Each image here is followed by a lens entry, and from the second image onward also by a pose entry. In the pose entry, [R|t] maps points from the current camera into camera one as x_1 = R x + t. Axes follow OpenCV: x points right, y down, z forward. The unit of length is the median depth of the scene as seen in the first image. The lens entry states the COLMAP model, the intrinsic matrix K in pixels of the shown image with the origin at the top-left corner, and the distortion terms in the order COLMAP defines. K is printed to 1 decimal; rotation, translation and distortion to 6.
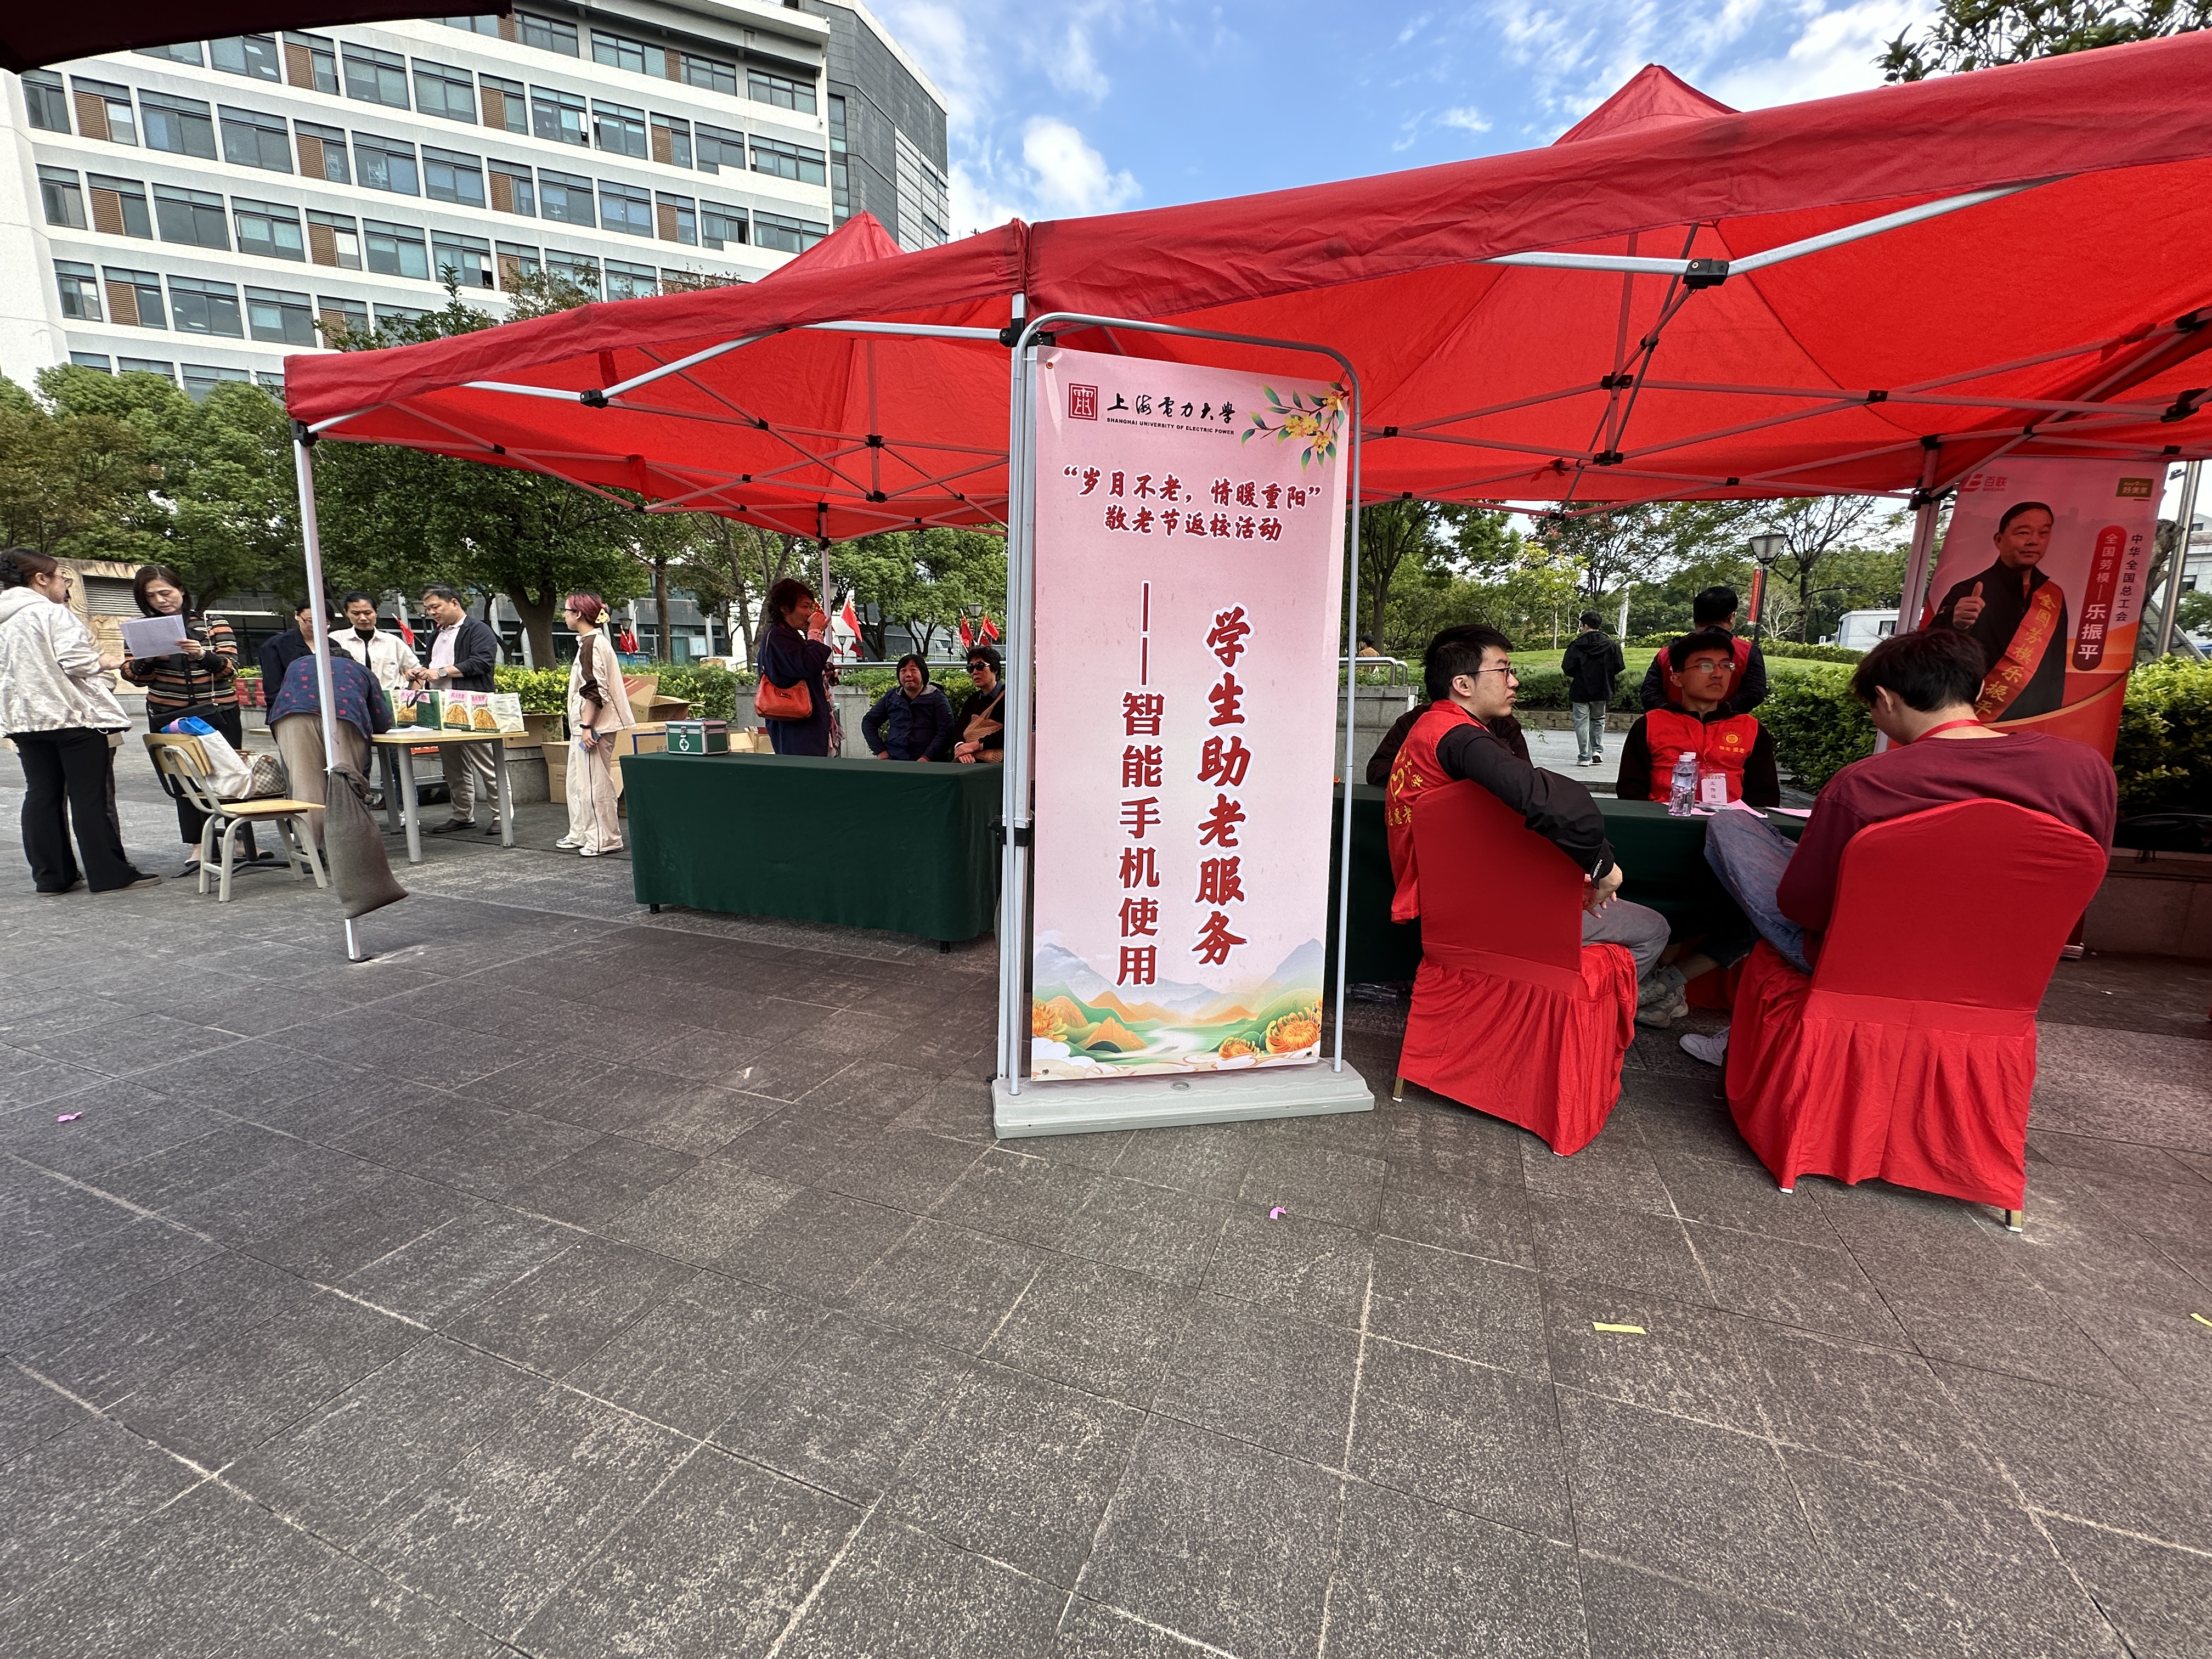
lens RADIAL K [[888.1, 0, 1100.7], [0, 888.1, 824.5], [0, 0, 1]] dist [0.001422, -0.000192]
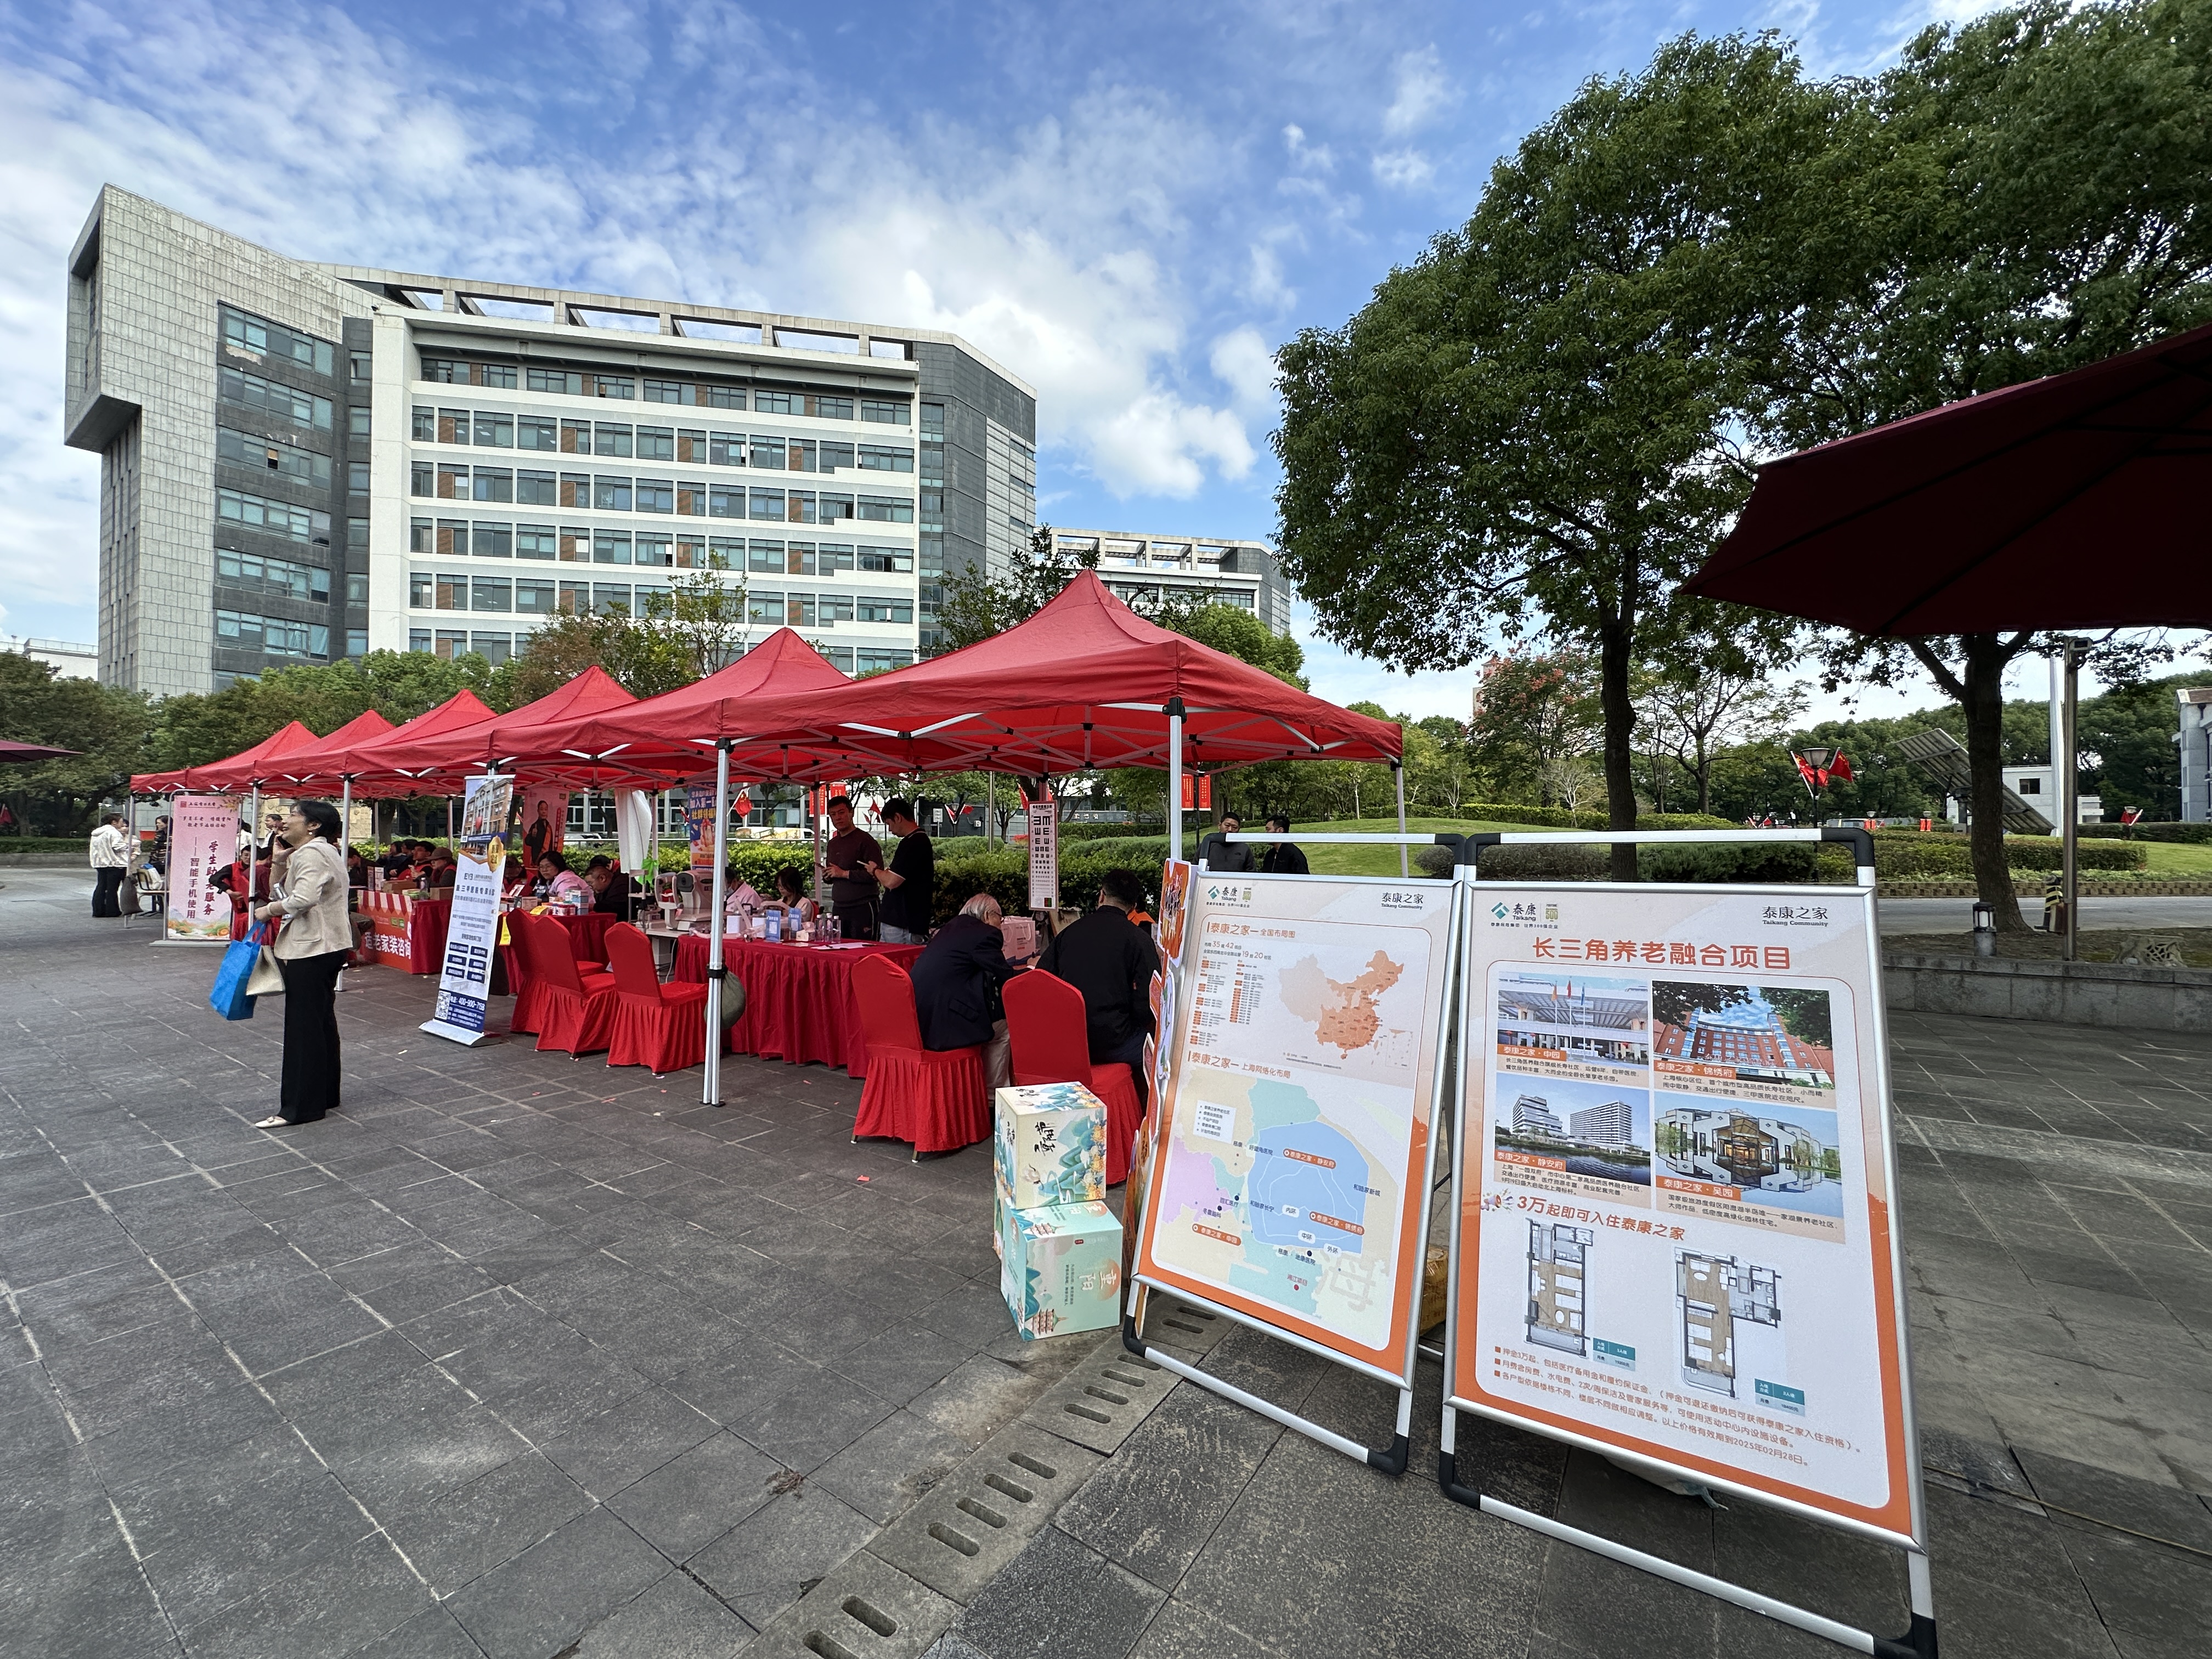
lens RADIAL K [[888.1, 0, 1100.7], [0, 888.1, 824.5], [0, 0, 1]] dist [0.001422, -0.000192]
pose [[0.976469, -0.003186, -0.215633, 0.280017], [-0.035472, 0.983899, -0.175171, 0.016665], [0.212719, 0.178699, 0.960634, -0.126369]]
